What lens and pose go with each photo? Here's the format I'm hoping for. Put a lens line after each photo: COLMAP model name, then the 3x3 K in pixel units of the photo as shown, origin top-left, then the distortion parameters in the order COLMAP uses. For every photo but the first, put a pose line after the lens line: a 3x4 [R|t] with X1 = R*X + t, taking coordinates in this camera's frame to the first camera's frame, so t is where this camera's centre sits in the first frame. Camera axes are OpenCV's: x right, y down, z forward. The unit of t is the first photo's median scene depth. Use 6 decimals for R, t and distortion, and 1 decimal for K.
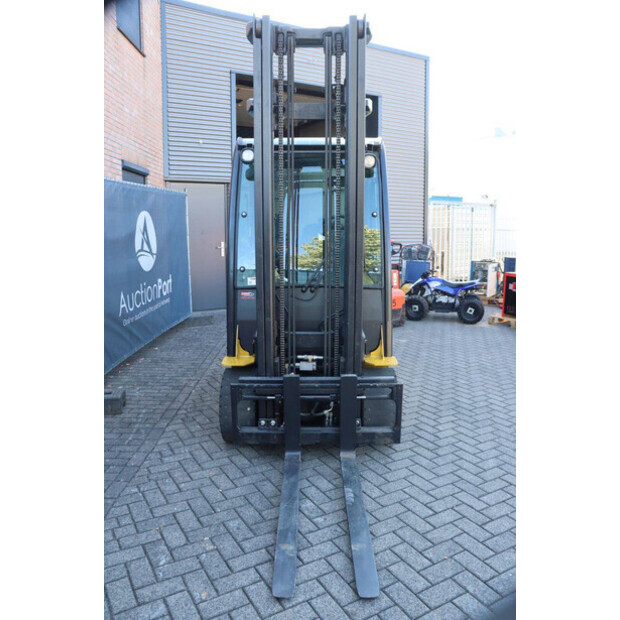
lens RADIAL K [[521.9, 0, 310.0], [0, 521.9, 310.0], [0, 0, 1]] dist [-0.173361, 0.172055]
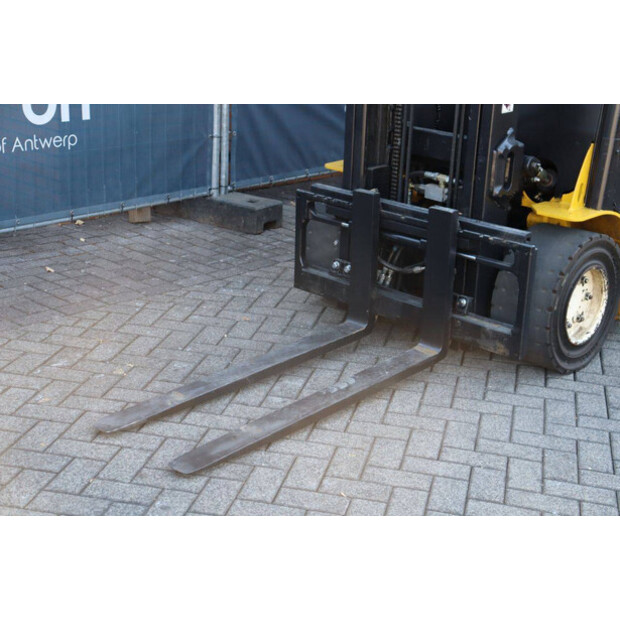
lens RADIAL K [[1092.6, 0, 310.0], [0, 1092.6, 310.0], [0, 0, 1]] dist [0.165866, 0.187222]
pose [[0.724586, 0.246836, -0.643465, 0.751568], [-0.165292, 0.968652, 0.185449, 0.033818], [0.669069, -0.028014, 0.742672, 0.008667]]
